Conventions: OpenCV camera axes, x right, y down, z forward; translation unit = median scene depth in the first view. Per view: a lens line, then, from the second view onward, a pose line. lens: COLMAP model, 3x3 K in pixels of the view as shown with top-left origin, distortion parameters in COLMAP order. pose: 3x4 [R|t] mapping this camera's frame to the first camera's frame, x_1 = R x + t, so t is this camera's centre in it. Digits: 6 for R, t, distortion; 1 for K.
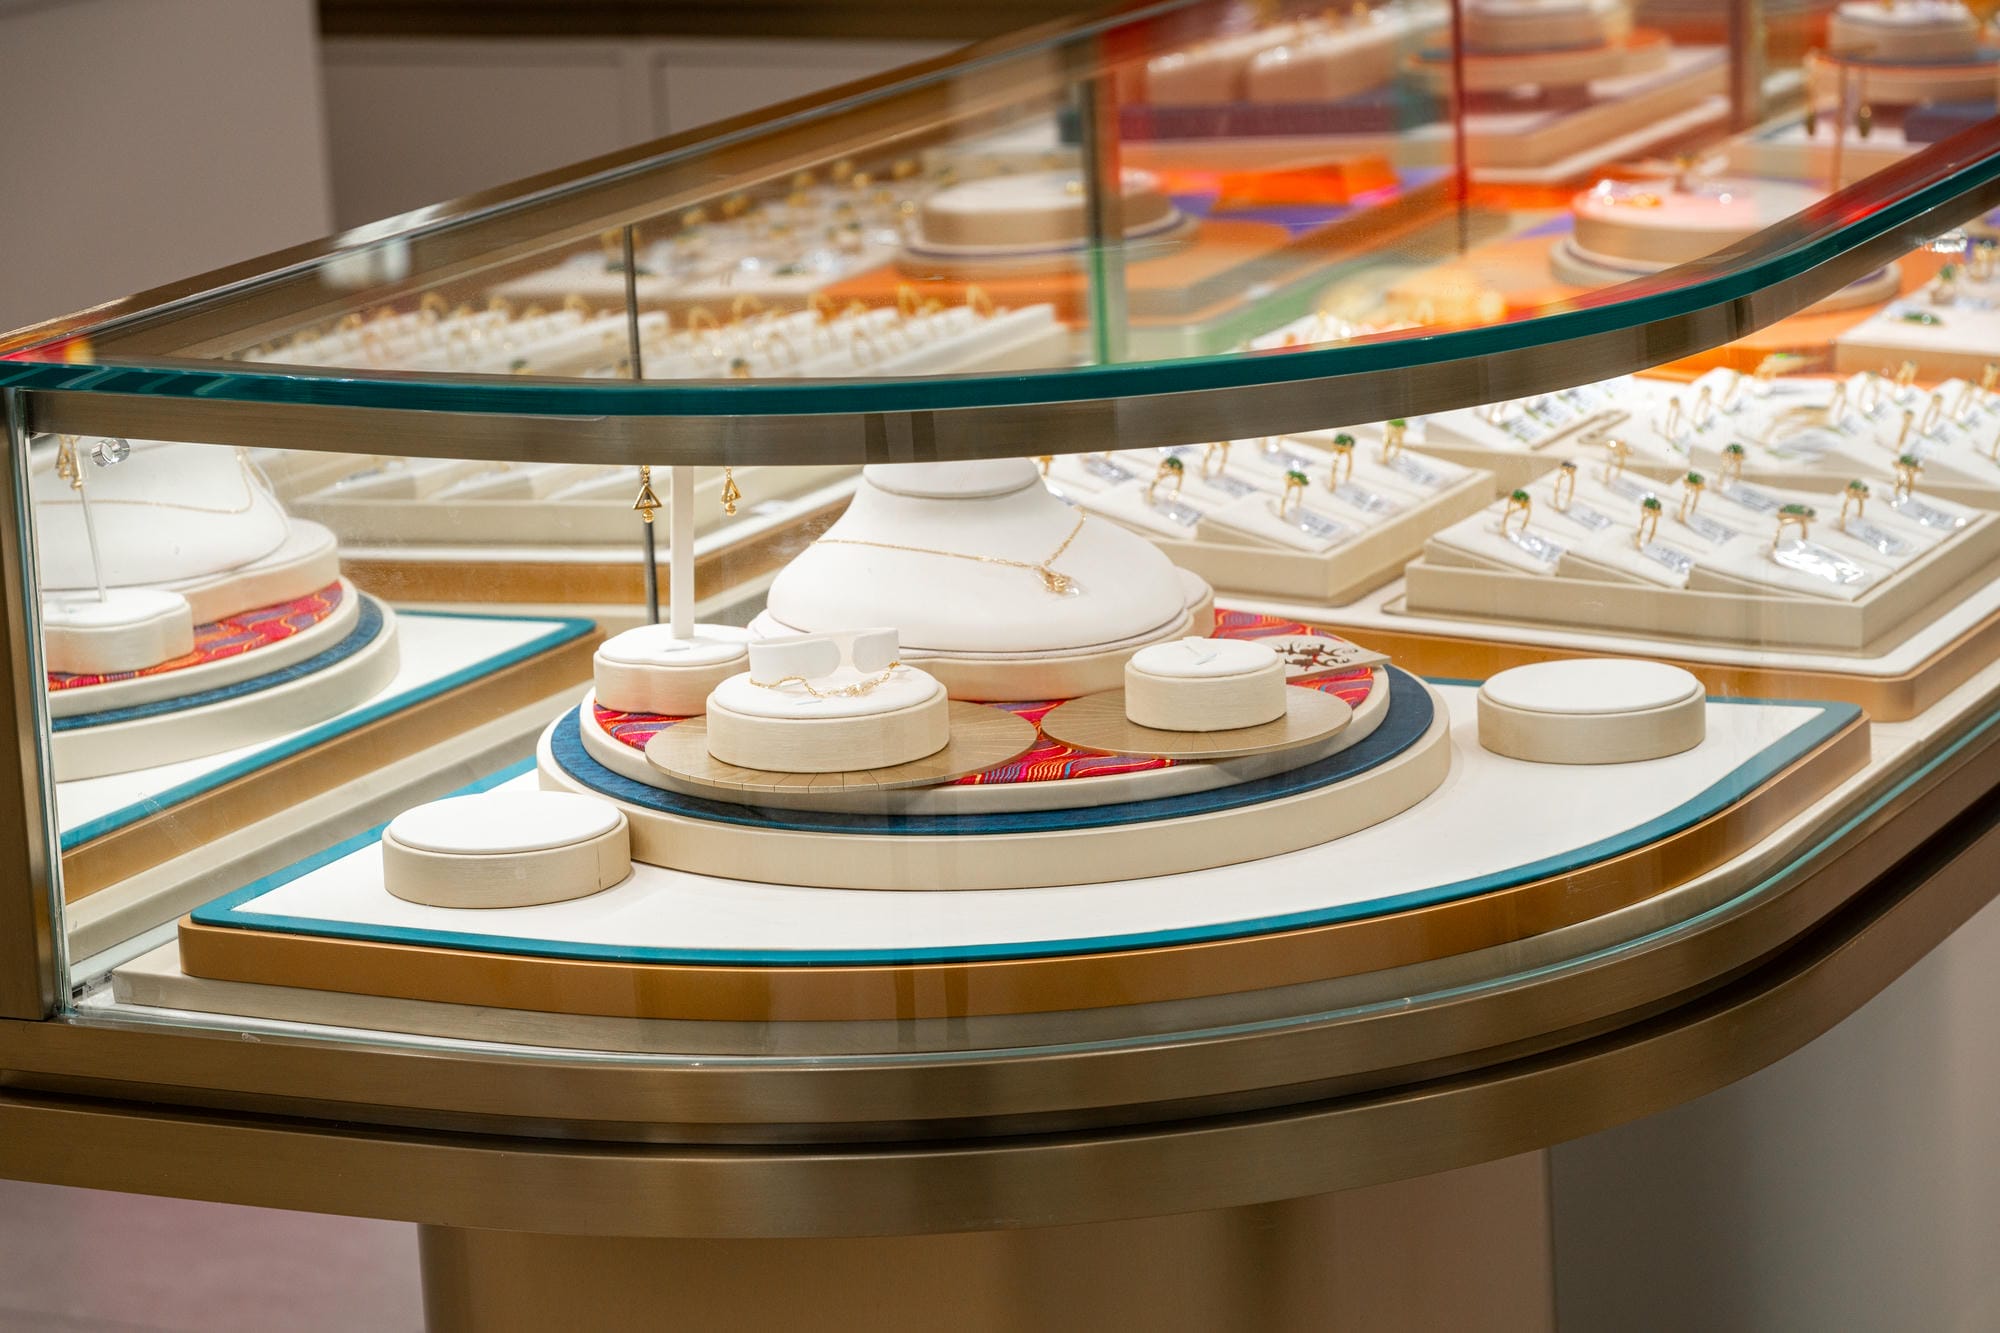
lens RADIAL K [[5709.4, 0, 1000.0], [0, 5709.4, 666.5], [0, 0, 1]] dist [0.517739, -13.543532]
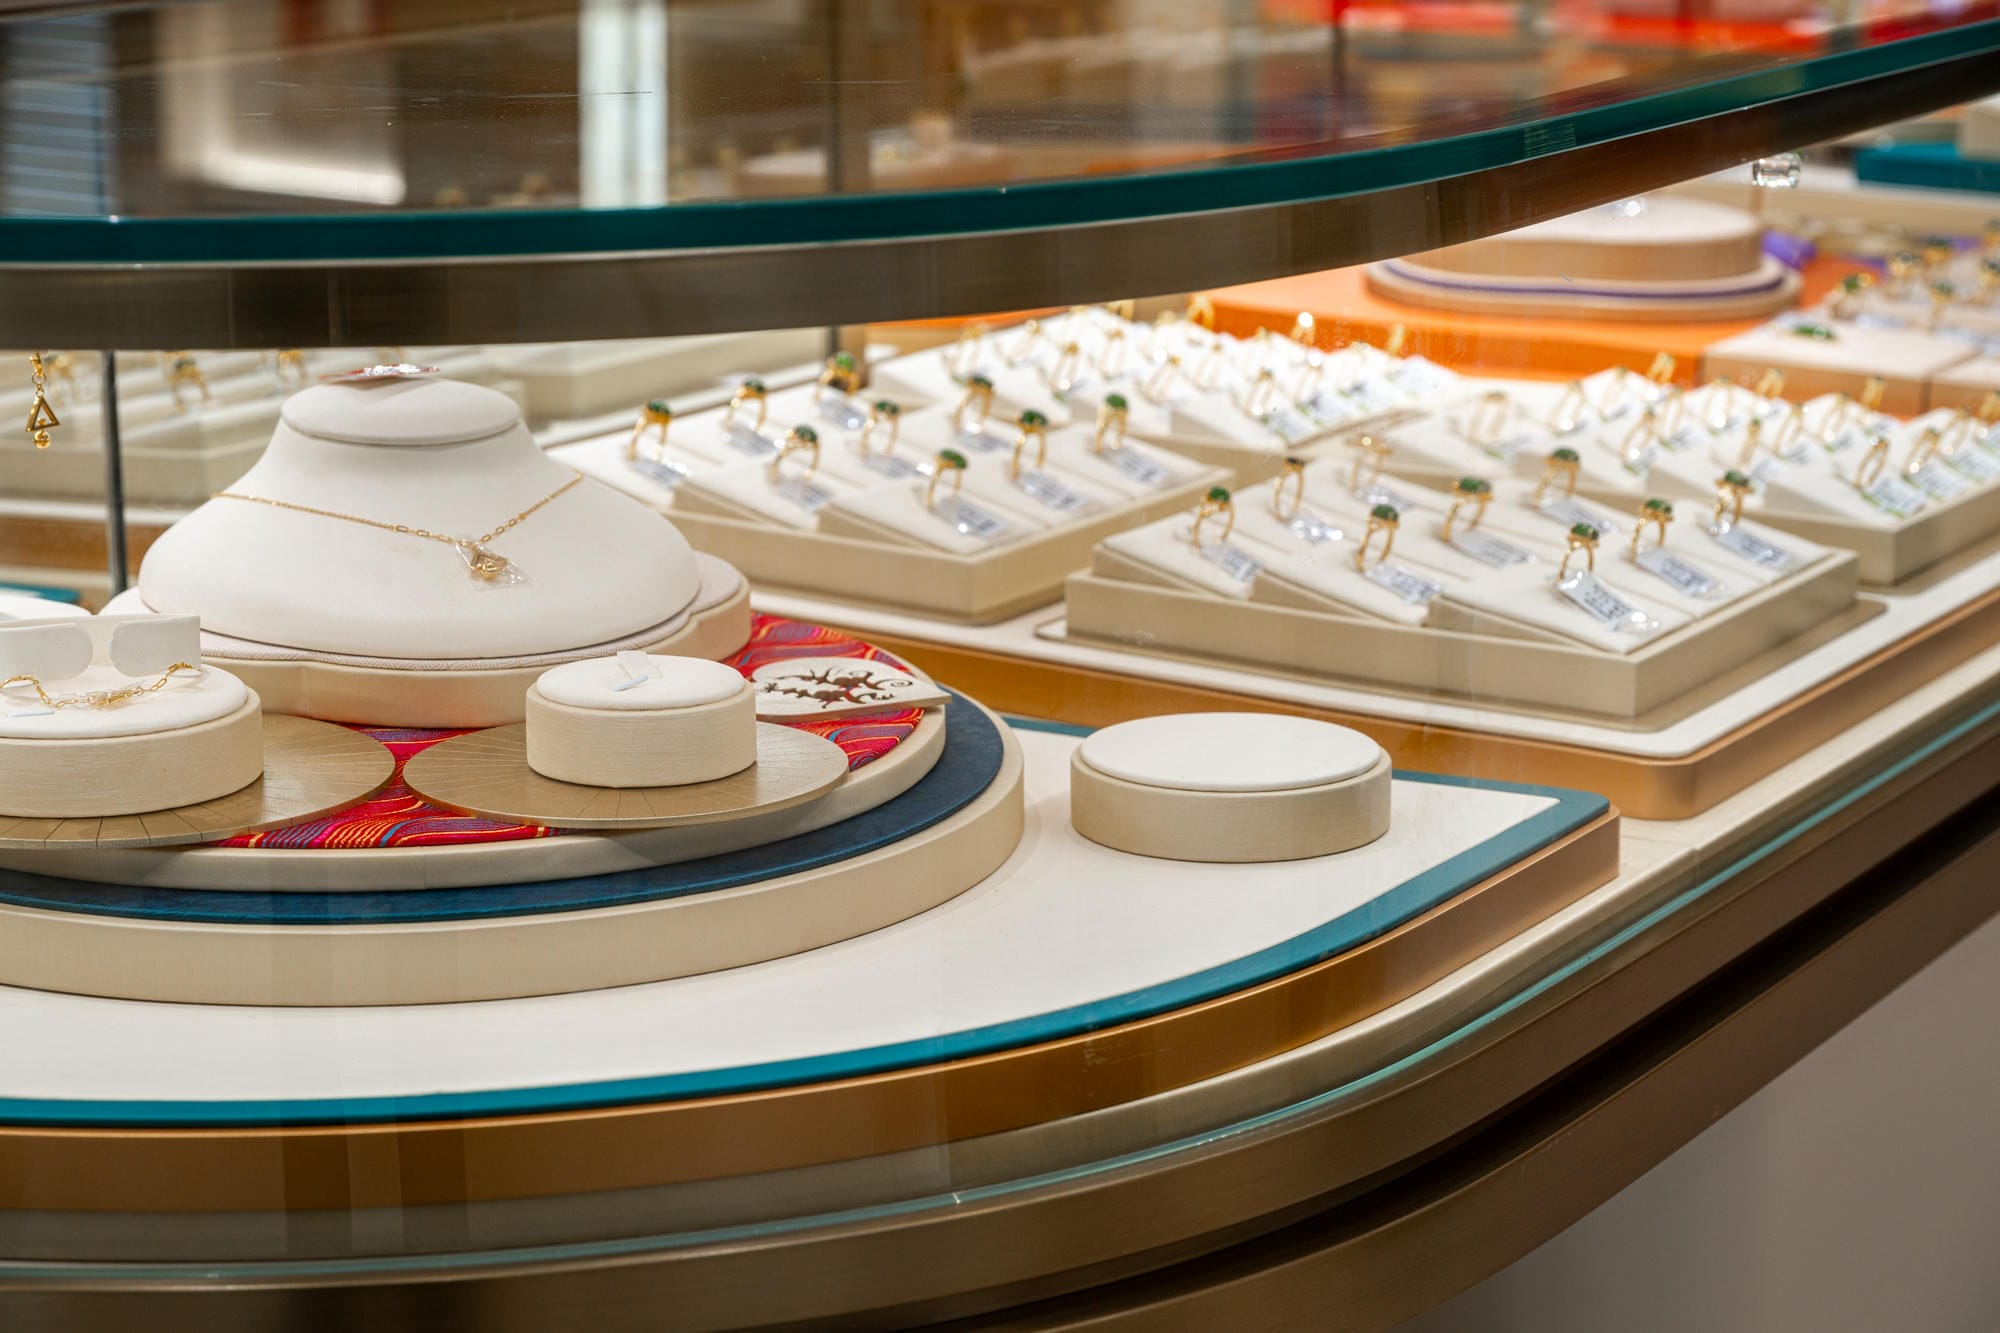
lens RADIAL K [[4312.8, 0, 1000.0], [0, 4312.8, 666.5], [0, 0, 1]] dist [-0.107843, -0.175685]
pose [[0.996369, 0.055015, -0.064984, 0.108598], [-0.055134, 0.998479, -0.000042, -0.005501], [0.064883, 0.003625, 0.997886, 0.455817]]
